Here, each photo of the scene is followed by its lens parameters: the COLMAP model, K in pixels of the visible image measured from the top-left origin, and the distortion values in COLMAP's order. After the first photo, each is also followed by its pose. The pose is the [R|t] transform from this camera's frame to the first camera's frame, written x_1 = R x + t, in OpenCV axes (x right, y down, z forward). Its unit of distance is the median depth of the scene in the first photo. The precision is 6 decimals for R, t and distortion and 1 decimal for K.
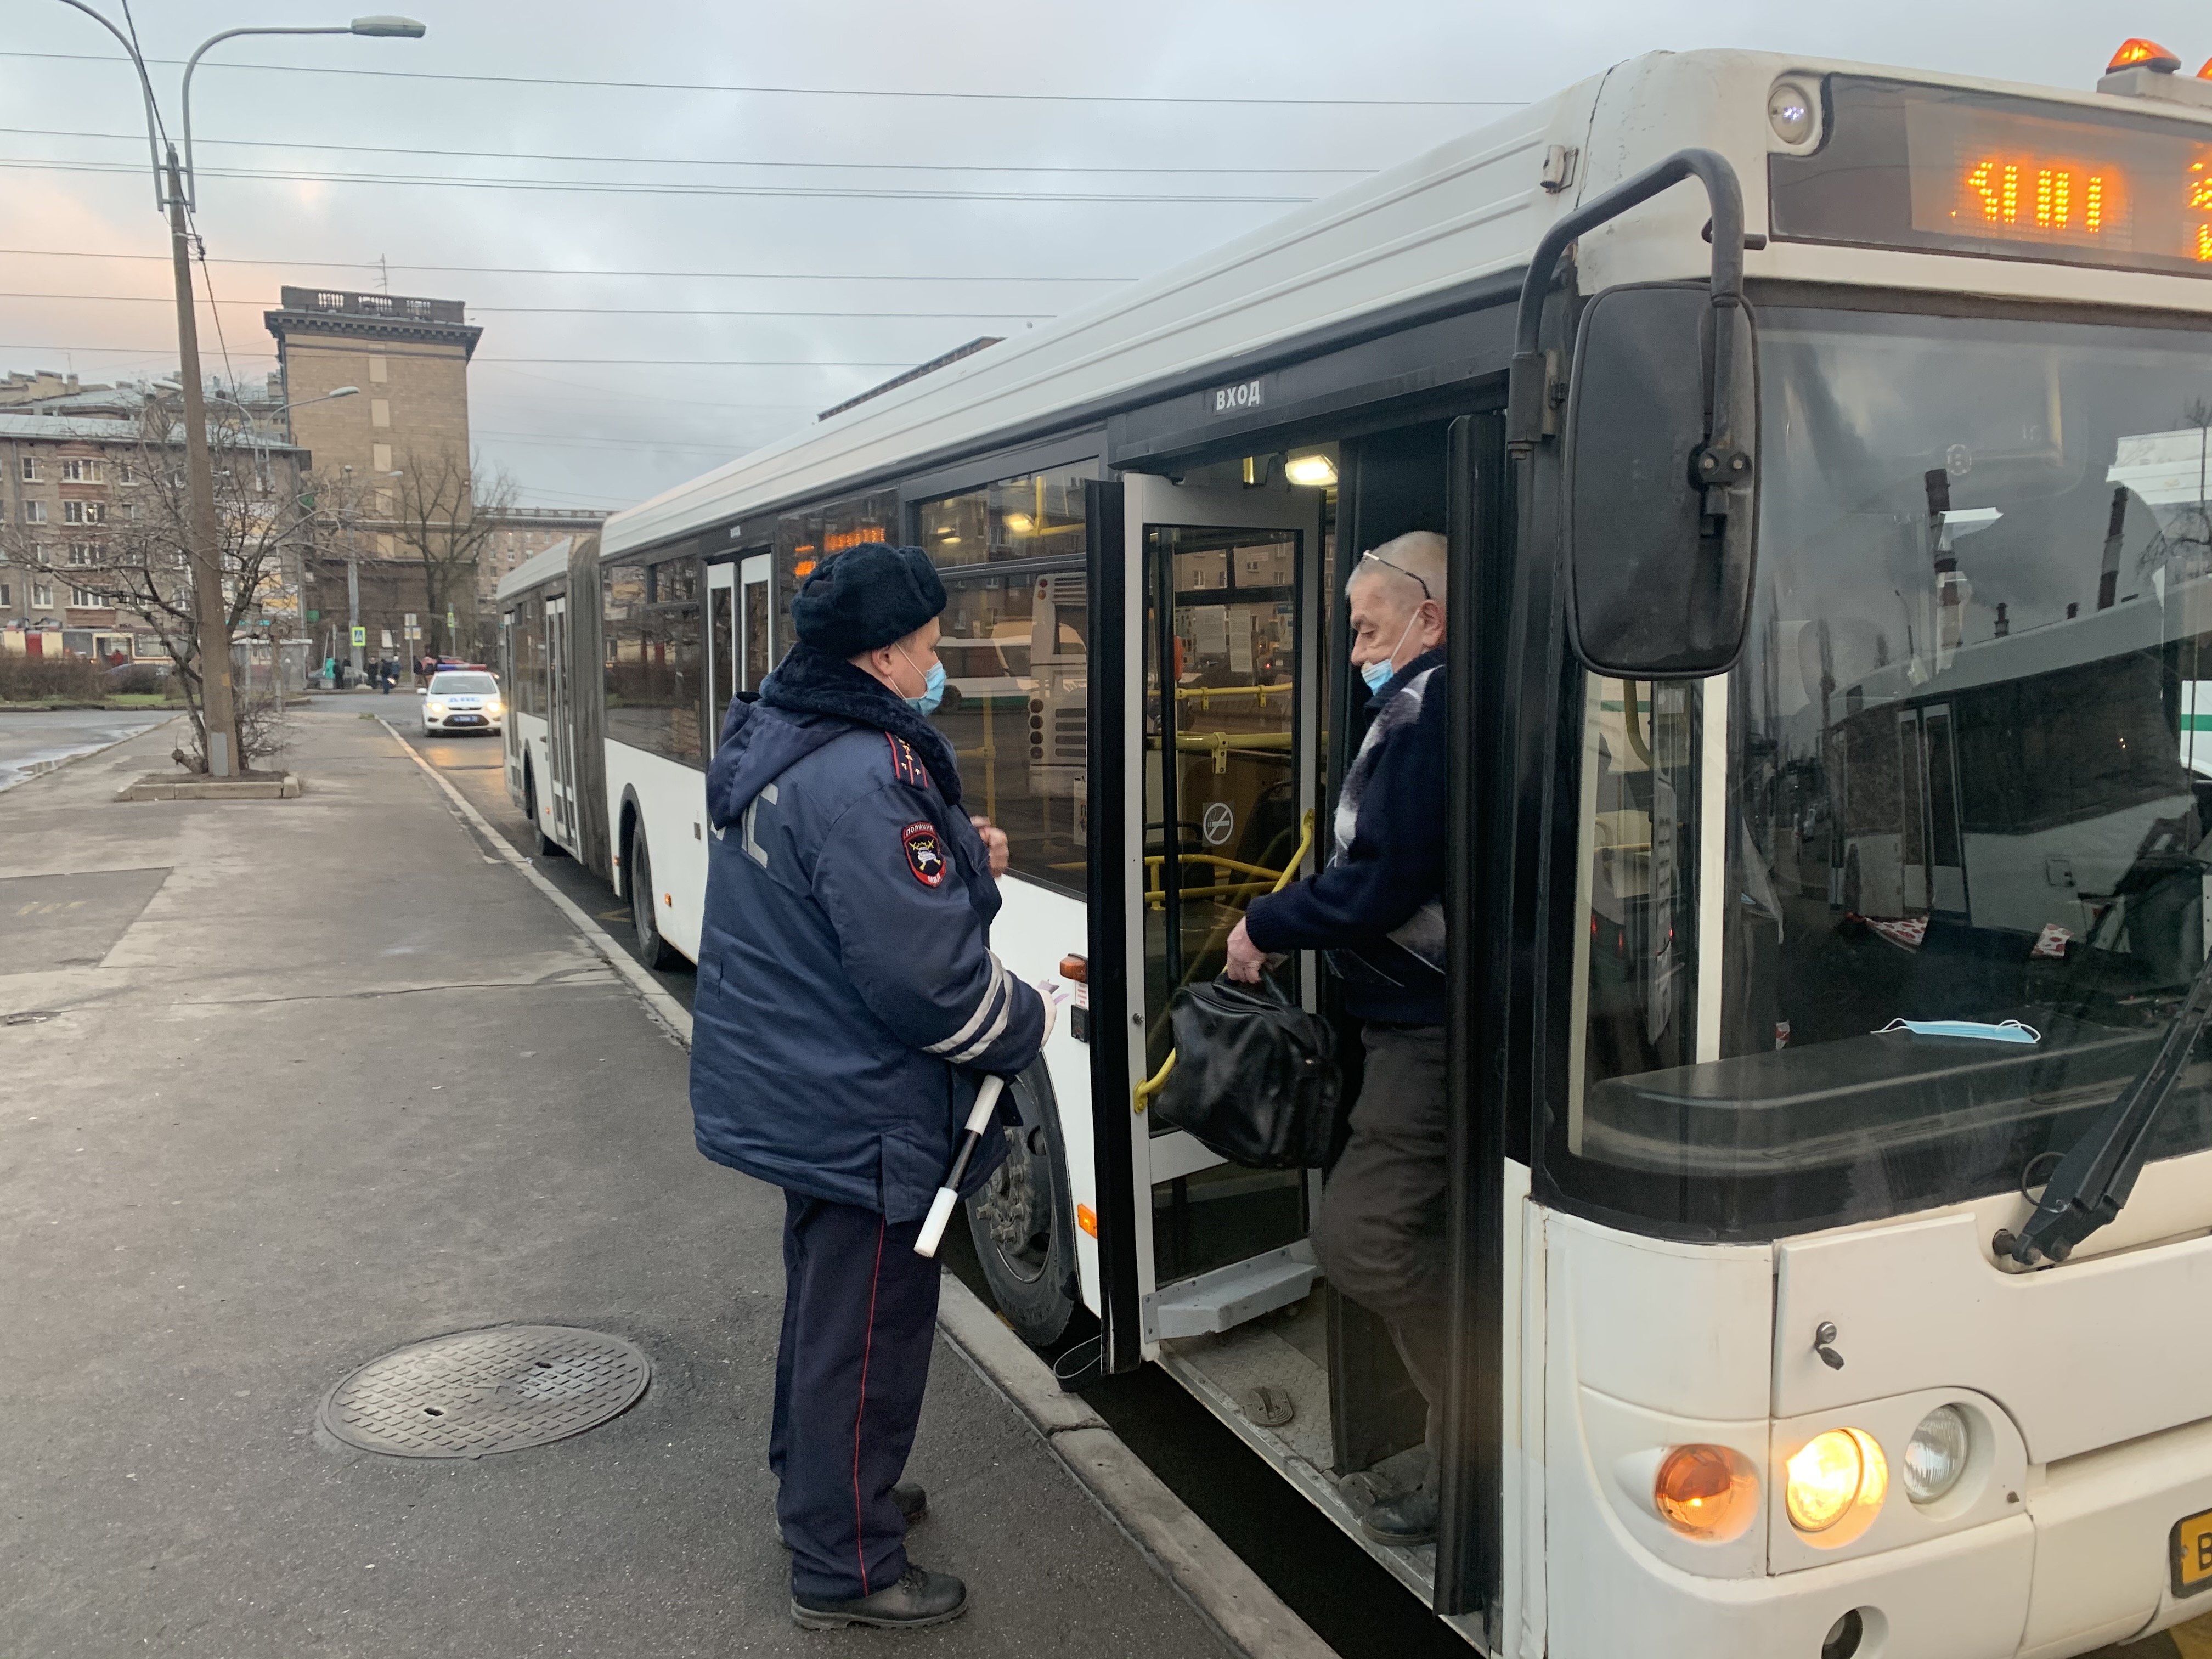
lens RADIAL K [[1702.9, 0, 1106.0], [0, 1702.9, 829.5], [0, 0, 1]] dist [0.030162, -0.046990]
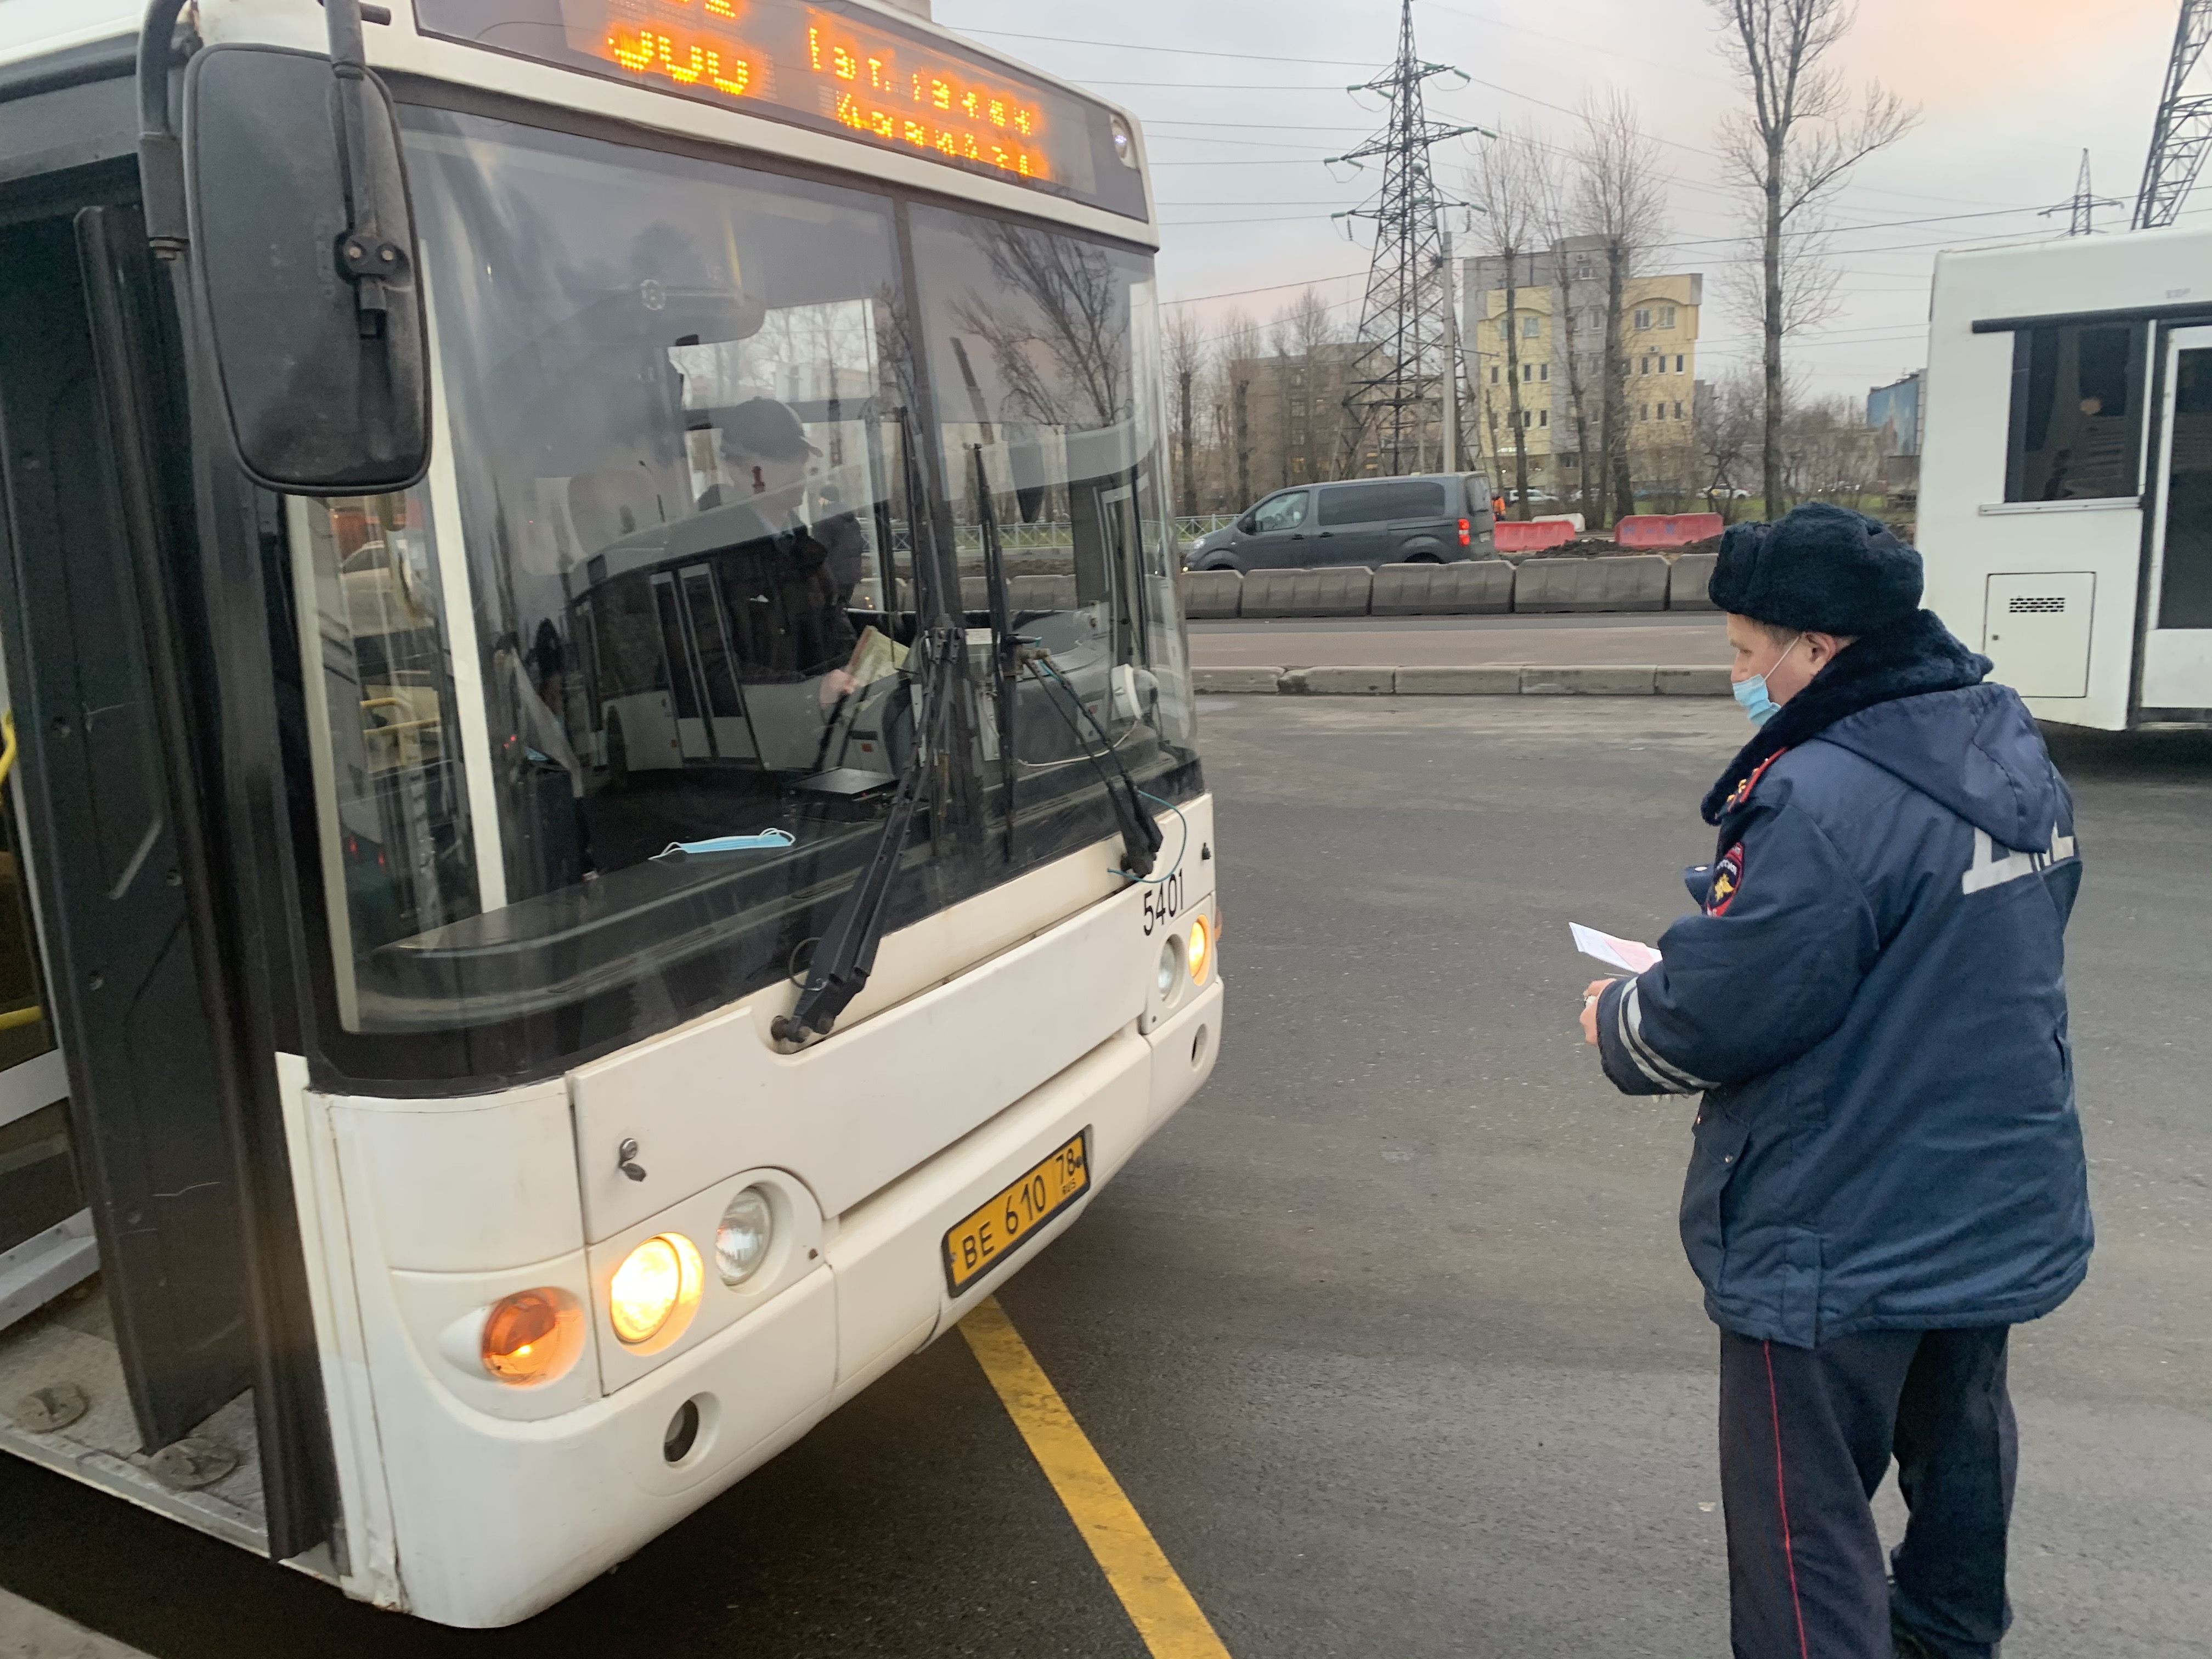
lens RADIAL K [[1647.5, 0, 1106.0], [0, 1647.5, 829.5], [0, 0, 1]] dist [0.000688, 0.001884]
pose [[0.797935, -0.134204, 0.587613, 0.093978], [0.104350, 0.990934, 0.084619, 0.050207], [-0.593642, -0.006203, 0.804705, 0.038421]]
